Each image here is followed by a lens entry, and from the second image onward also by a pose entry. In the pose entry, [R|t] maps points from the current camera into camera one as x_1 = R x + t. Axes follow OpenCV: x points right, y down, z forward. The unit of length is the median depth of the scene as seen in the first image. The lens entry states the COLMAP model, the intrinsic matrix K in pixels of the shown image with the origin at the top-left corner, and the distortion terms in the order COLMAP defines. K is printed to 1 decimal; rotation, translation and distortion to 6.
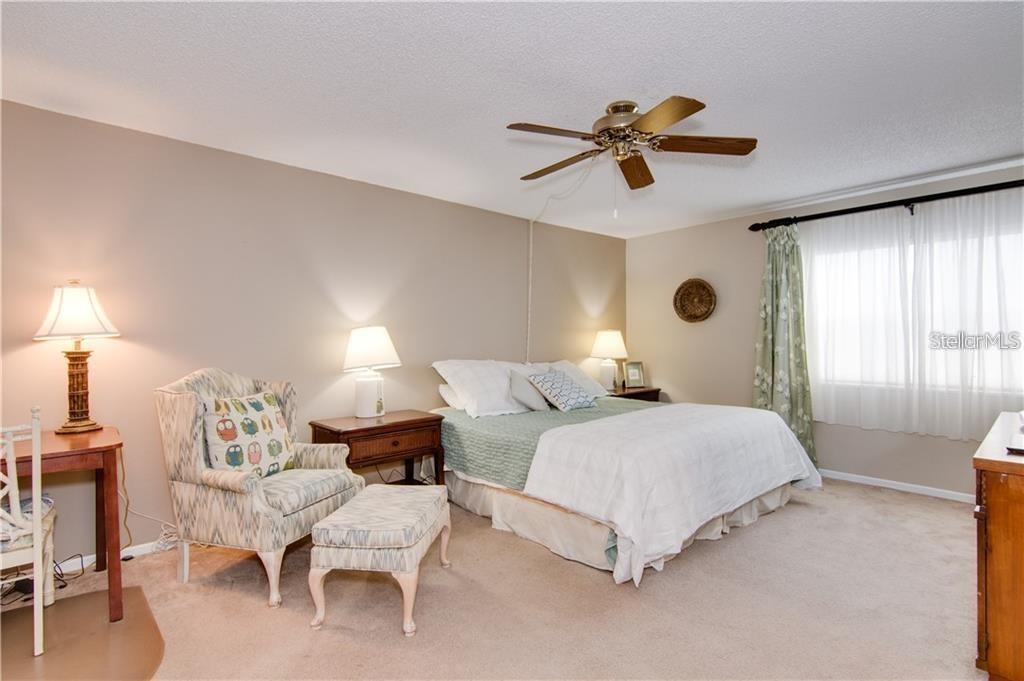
lens RADIAL K [[502.5, 0, 512.0], [0, 502.5, 340.5], [0, 0, 1]] dist [-0.030919, -0.000818]
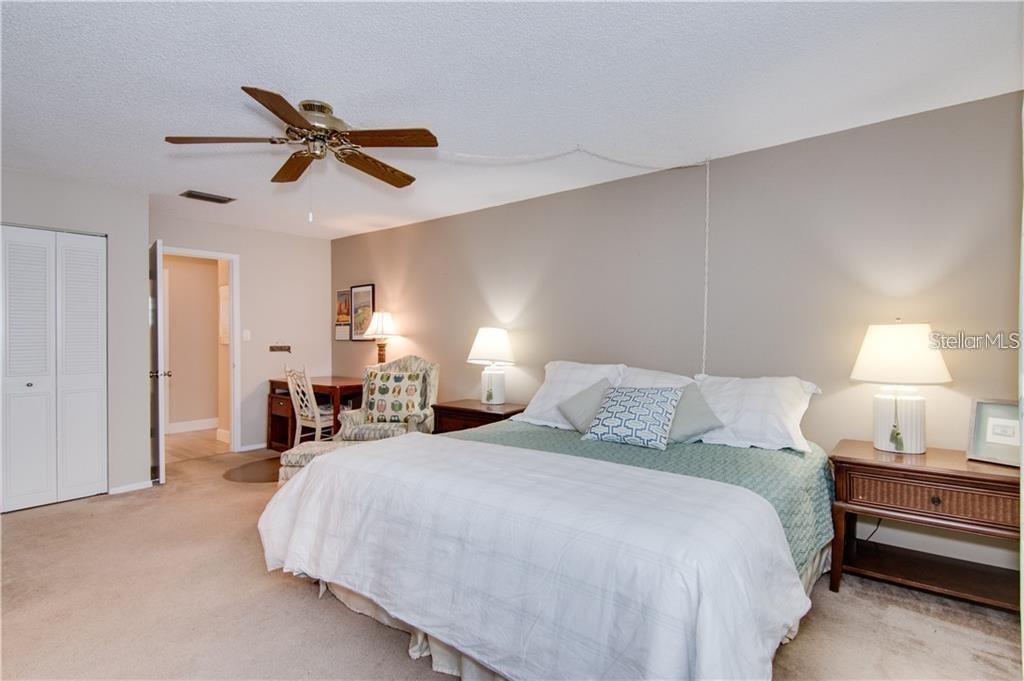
lens RADIAL K [[502.5, 0, 512.0], [0, 502.5, 340.5], [0, 0, 1]] dist [-0.030919, -0.000818]
pose [[0.140963, 0.008375, -0.989979, 1.152637], [-0.005704, 0.999954, 0.007647, -0.008010], [0.989998, 0.004569, 0.141004, 1.137296]]
